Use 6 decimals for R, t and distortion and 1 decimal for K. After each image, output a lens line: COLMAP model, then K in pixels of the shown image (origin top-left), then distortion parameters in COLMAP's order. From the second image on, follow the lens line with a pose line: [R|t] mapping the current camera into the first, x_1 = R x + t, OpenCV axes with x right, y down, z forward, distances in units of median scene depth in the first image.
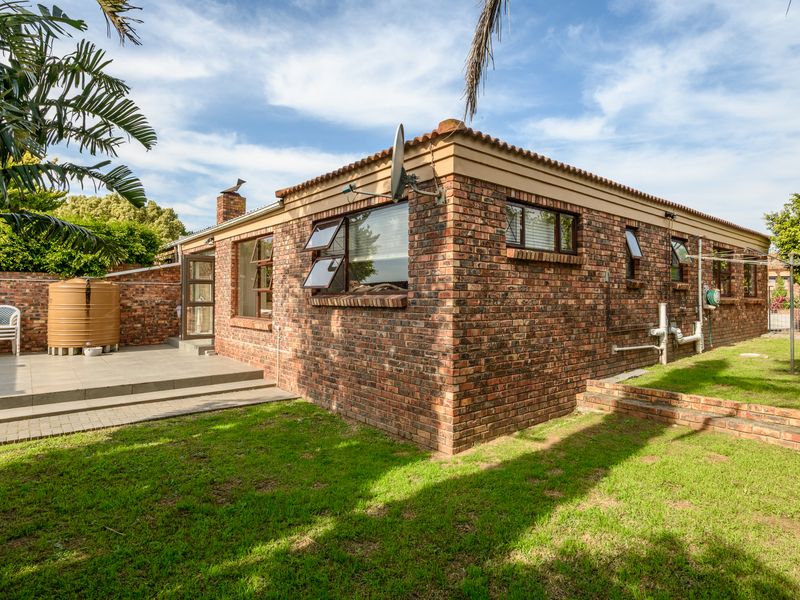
lens RADIAL K [[449.2, 0, 400.7], [0, 449.2, 296.9], [0, 0, 1]] dist [0.004228, 0.000113]
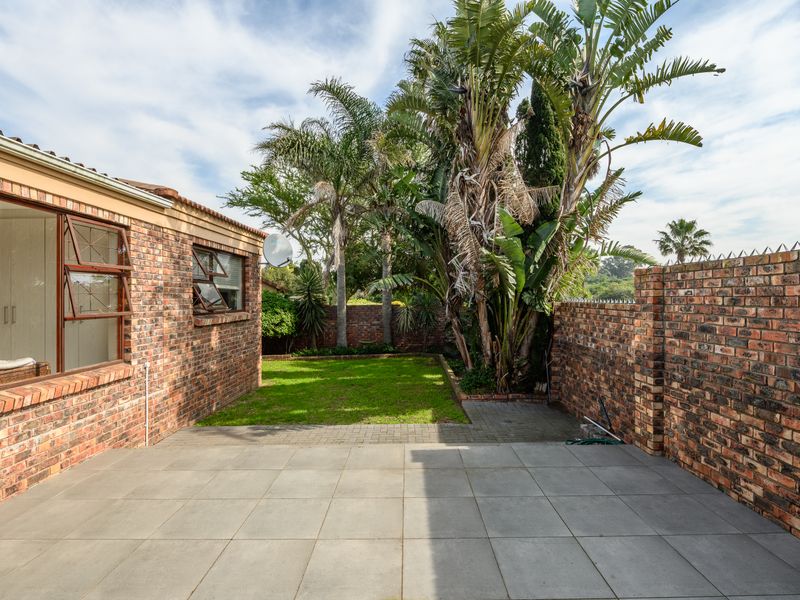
lens RADIAL K [[430.5, 0, 400.8], [0, 430.5, 298.6], [0, 0, 1]] dist [-0.002159, -0.002124]
pose [[-0.764483, 0.003508, 0.644634, -1.151536], [0.006719, 0.999974, 0.002527, -0.042364], [-0.644609, 0.006263, -0.764487, 1.414228]]
